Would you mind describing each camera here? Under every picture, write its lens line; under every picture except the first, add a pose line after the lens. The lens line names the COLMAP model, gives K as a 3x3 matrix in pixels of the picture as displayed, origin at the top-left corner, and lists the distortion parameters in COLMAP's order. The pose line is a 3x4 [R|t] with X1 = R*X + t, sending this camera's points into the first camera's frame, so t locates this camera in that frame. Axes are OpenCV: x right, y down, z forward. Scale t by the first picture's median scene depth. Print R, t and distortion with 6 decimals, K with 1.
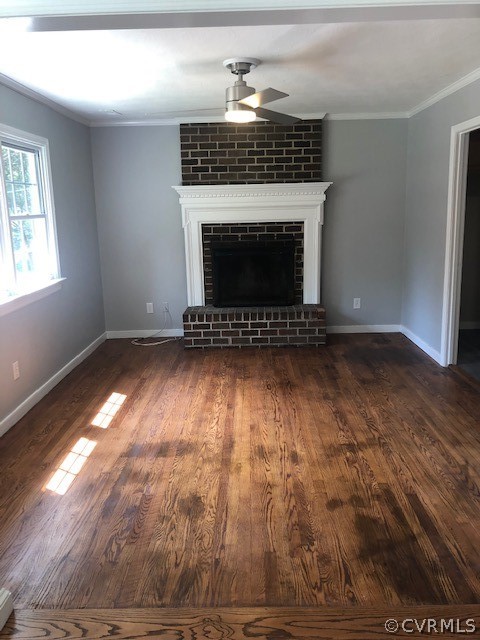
lens RADIAL K [[532.7, 0, 237.3], [0, 532.7, 324.2], [0, 0, 1]] dist [0.033619, -0.043629]
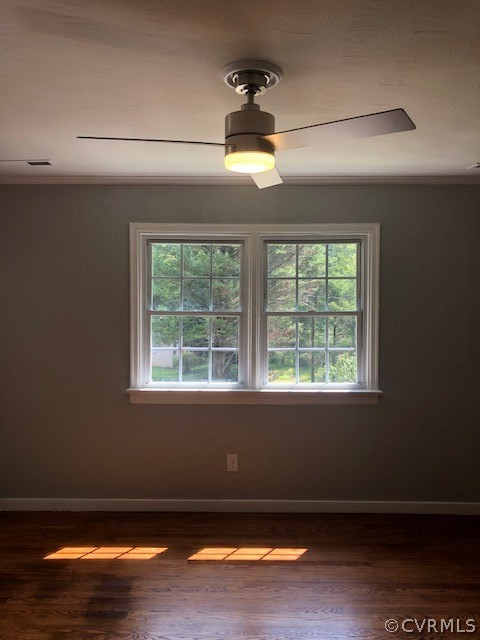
lens RADIAL K [[532.7, 0, 239.0], [0, 532.7, 315.6], [0, 0, 1]] dist [0.033619, -0.043629]
pose [[0.002295, 0.066761, -0.997766, 0.500941], [-0.217610, 0.973891, 0.064663, -0.220949], [0.976033, 0.216976, 0.016763, 0.834909]]
